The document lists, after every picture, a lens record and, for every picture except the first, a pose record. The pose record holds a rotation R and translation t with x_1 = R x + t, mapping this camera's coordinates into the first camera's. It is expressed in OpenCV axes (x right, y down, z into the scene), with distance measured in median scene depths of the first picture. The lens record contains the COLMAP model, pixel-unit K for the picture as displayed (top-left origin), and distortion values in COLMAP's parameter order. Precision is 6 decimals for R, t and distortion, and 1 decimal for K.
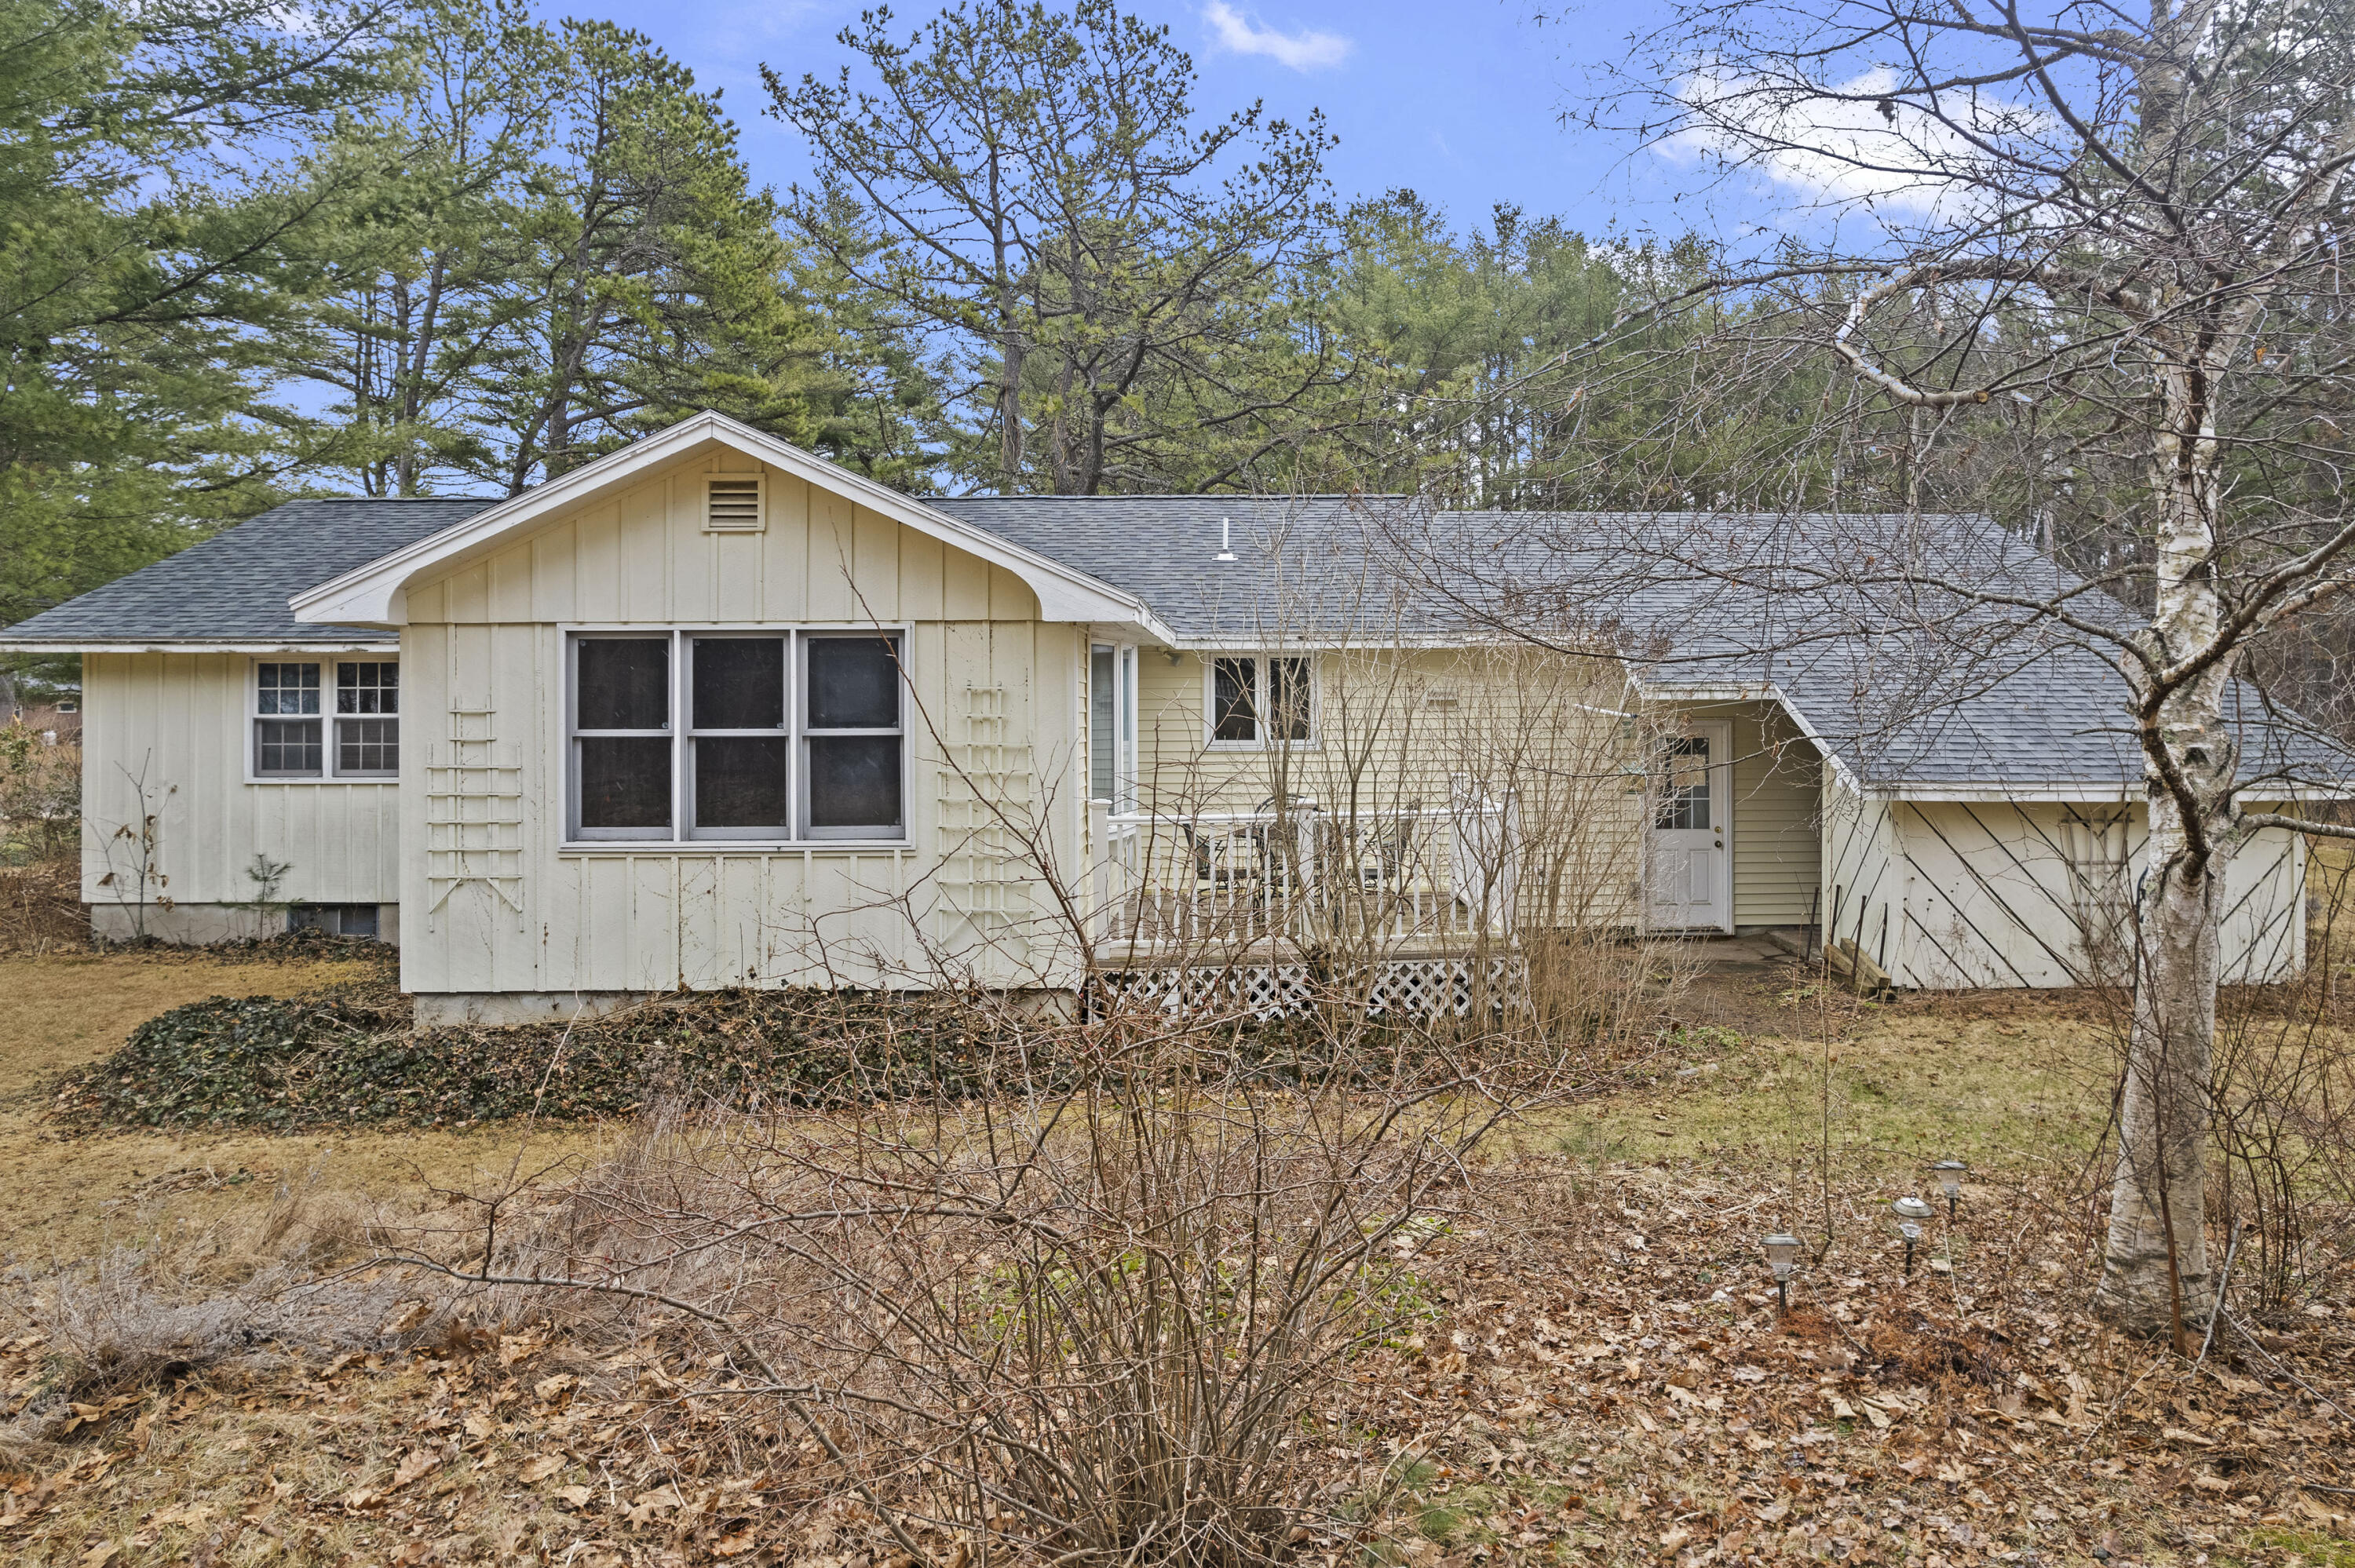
lens RADIAL K [[1556.5, 0, 1176.8], [0, 1556.5, 727.0], [0, 0, 1]] dist [-0.082188, 0.083632]
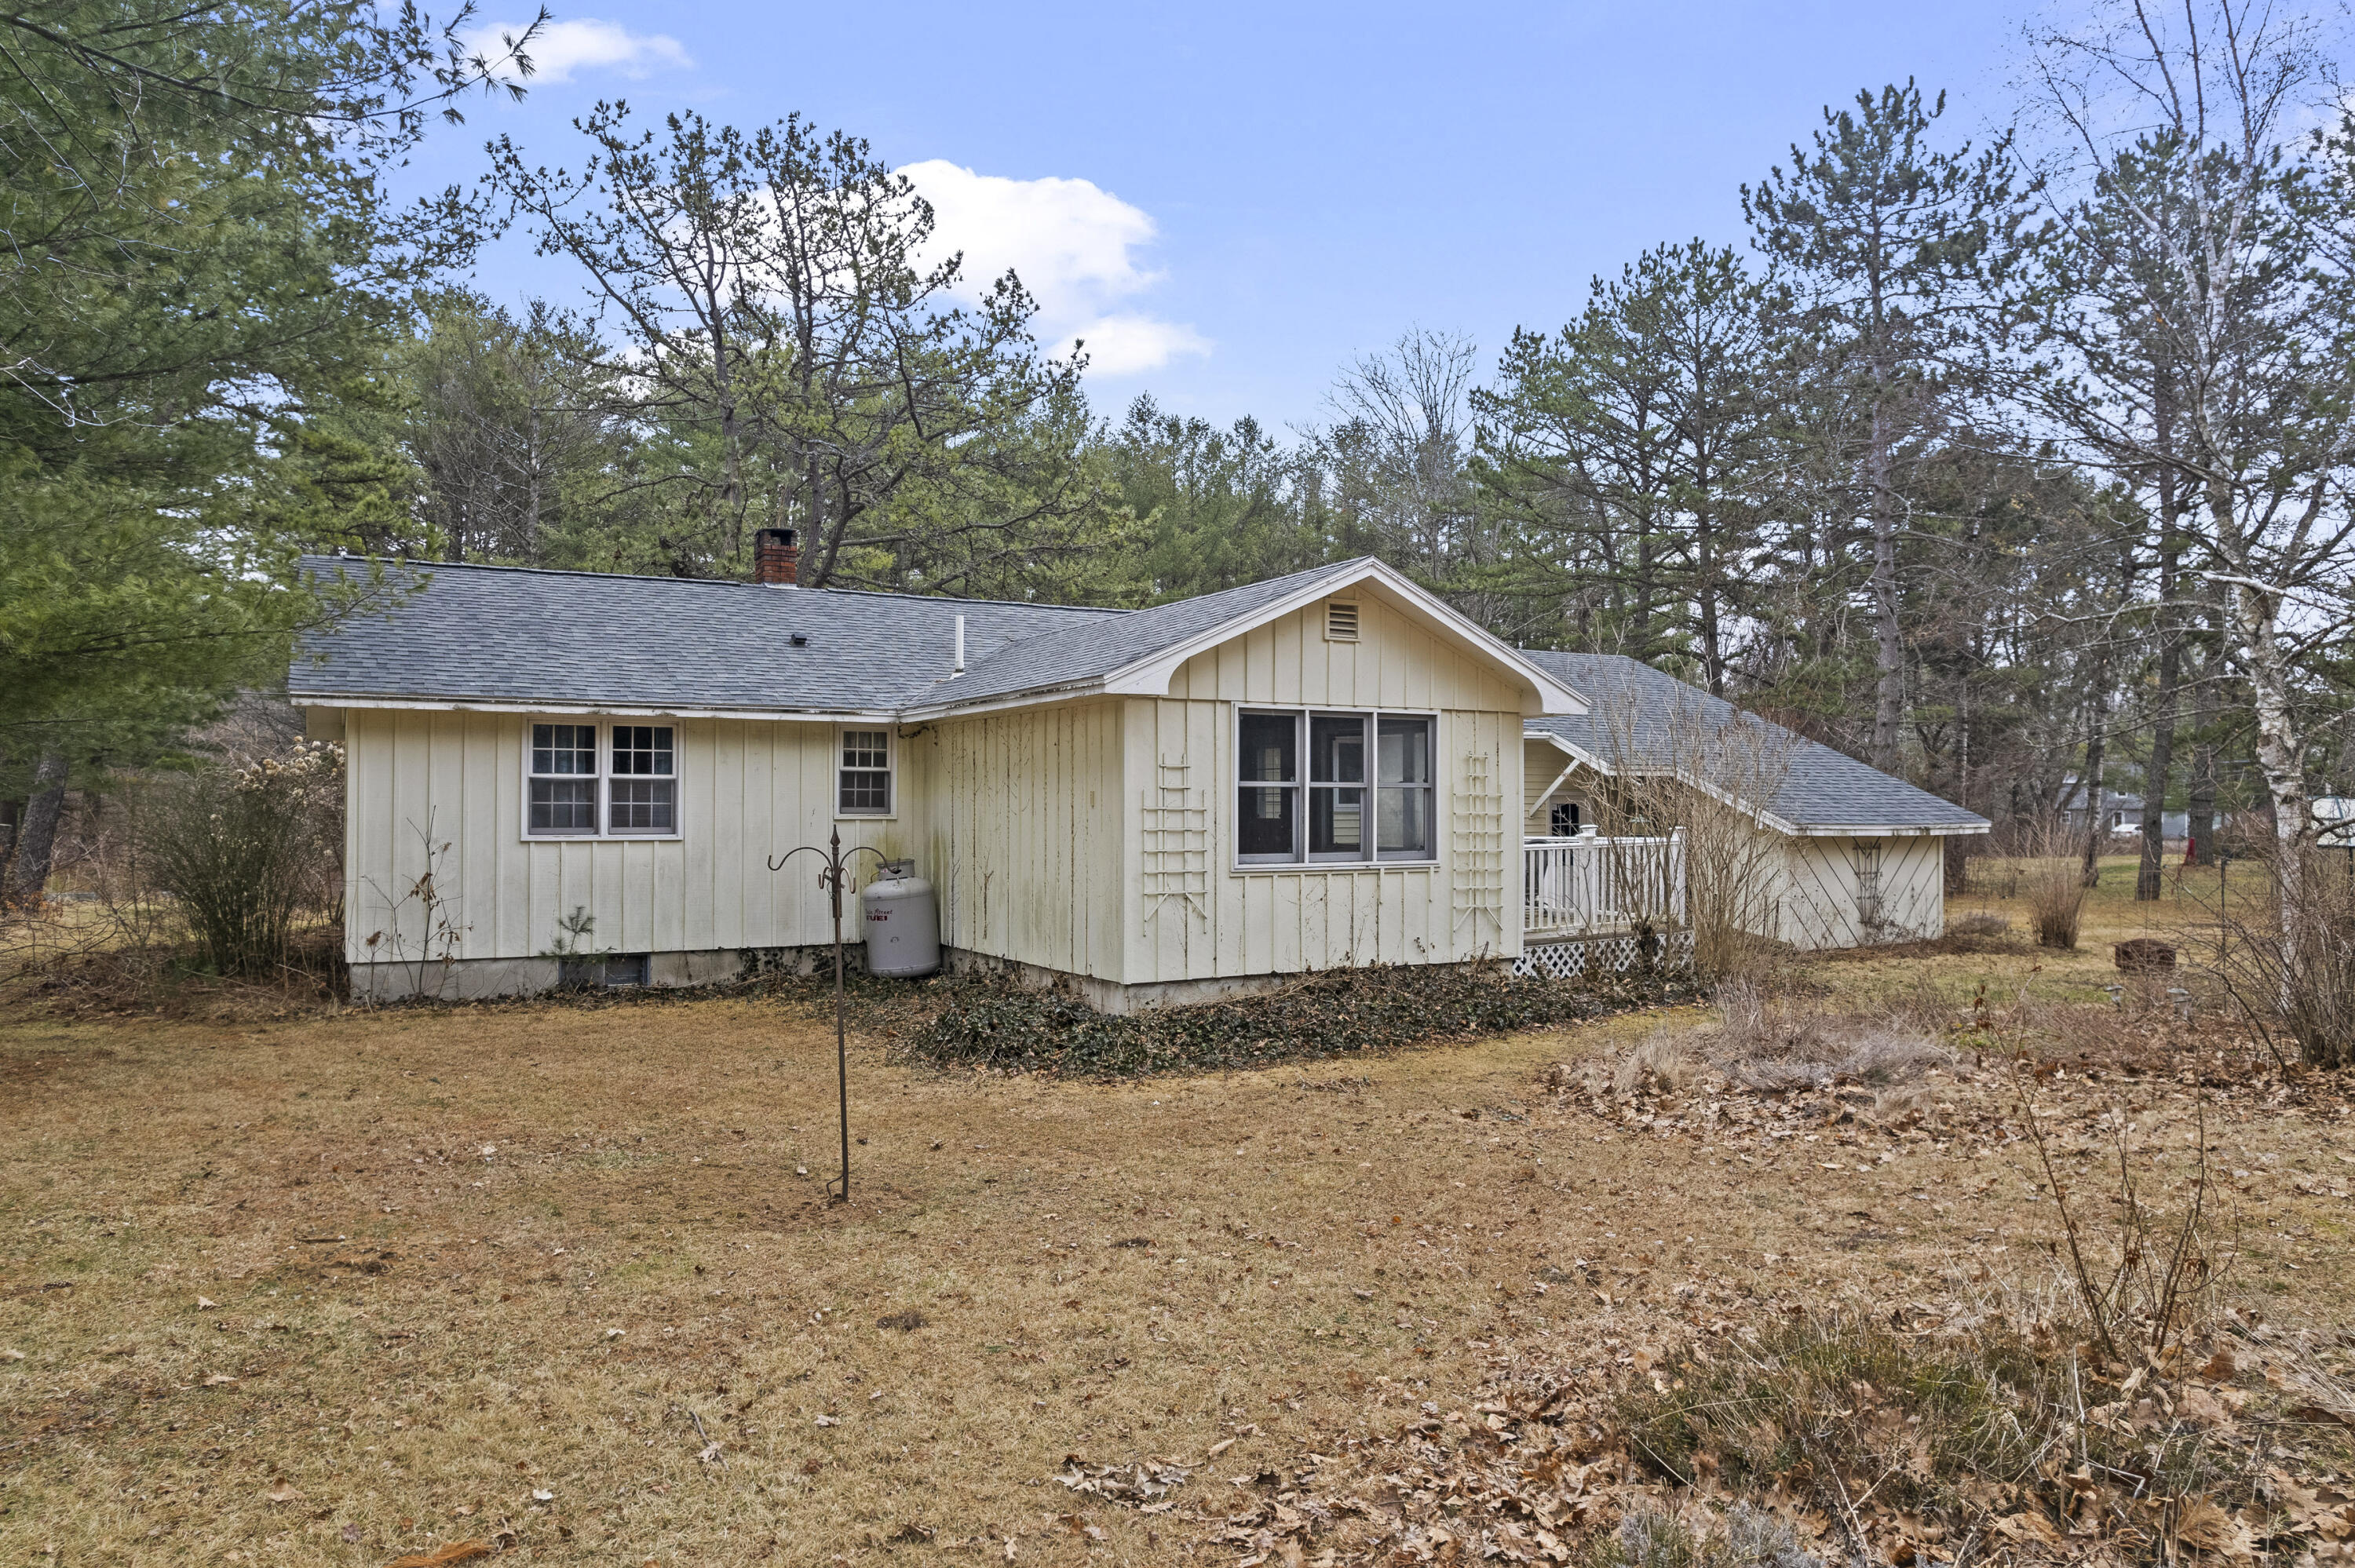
lens RADIAL K [[1508.2, 0, 1188.3], [0, 1508.2, 789.4], [0, 0, 1]] dist [-0.084306, 0.075765]
pose [[0.884541, 0.008693, 0.466382, -0.971700], [0.000814, 0.999796, -0.020180, 0.032843], [-0.466463, 0.018230, 0.884353, -0.134874]]
